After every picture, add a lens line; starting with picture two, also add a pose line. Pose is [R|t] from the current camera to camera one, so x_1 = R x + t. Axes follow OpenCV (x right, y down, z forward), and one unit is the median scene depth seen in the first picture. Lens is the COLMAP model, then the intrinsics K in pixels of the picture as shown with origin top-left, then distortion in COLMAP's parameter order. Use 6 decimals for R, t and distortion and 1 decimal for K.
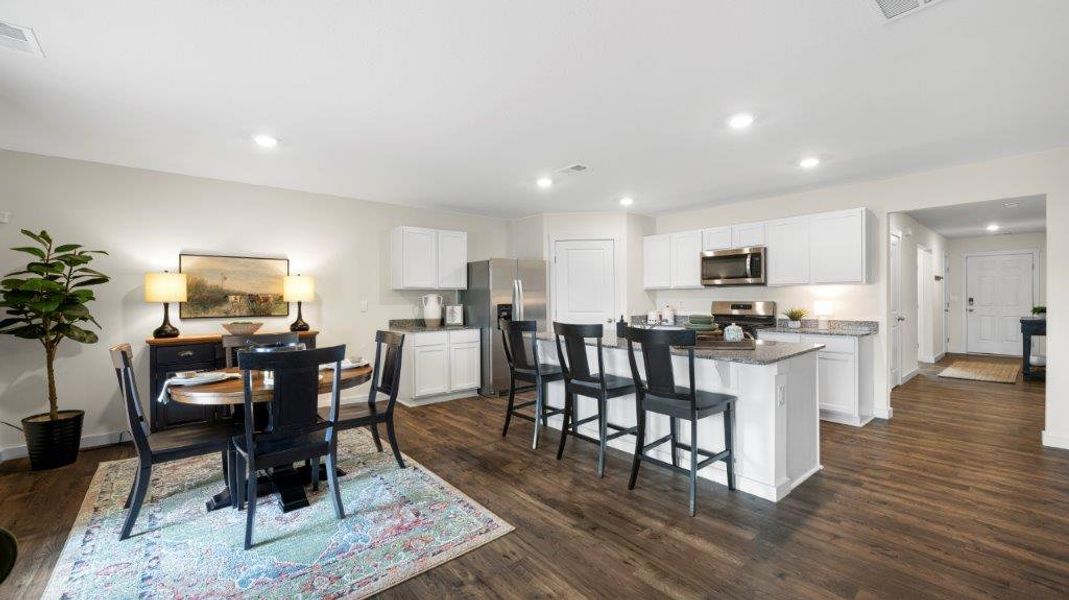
lens RADIAL K [[428.4, 0, 530.3], [0, 428.4, 302.6], [0, 0, 1]] dist [-0.003508, 0.000478]
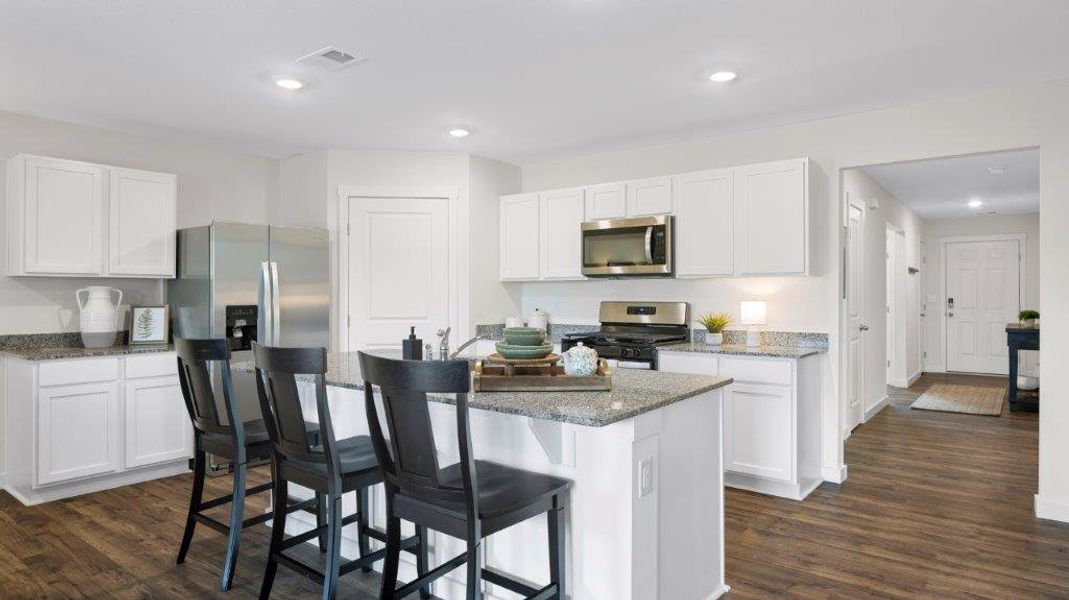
lens RADIAL K [[630.9, 0, 528.2], [0, 630.9, 295.9], [0, 0, 1]] dist [0.001161, -0.002092]
pose [[0.978441, 0.005637, 0.206450, 0.160286], [-0.003634, 0.999943, -0.010077, -0.002084], [-0.206495, 0.009109, 0.978405, 0.144373]]
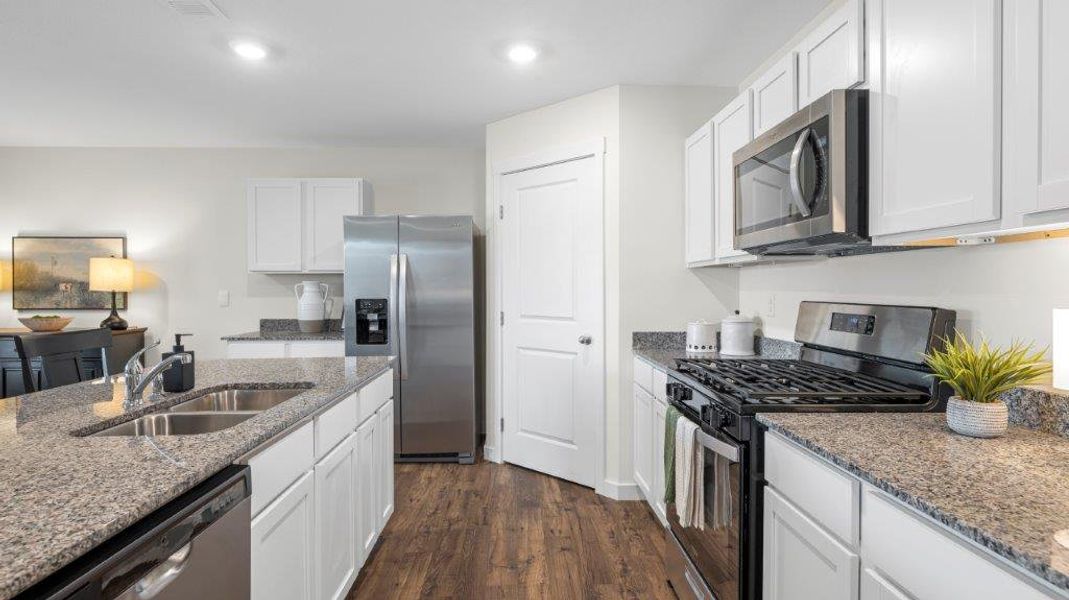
lens RADIAL K [[568.4, 0, 526.7], [0, 568.4, 293.6], [0, 0, 1]] dist [-0.006308, 0.002683]
pose [[0.775263, 0.011469, -0.631534, 0.660890], [-0.009245, 0.999934, 0.006811, -0.011851], [0.631571, 0.000558, 0.775318, 0.667240]]
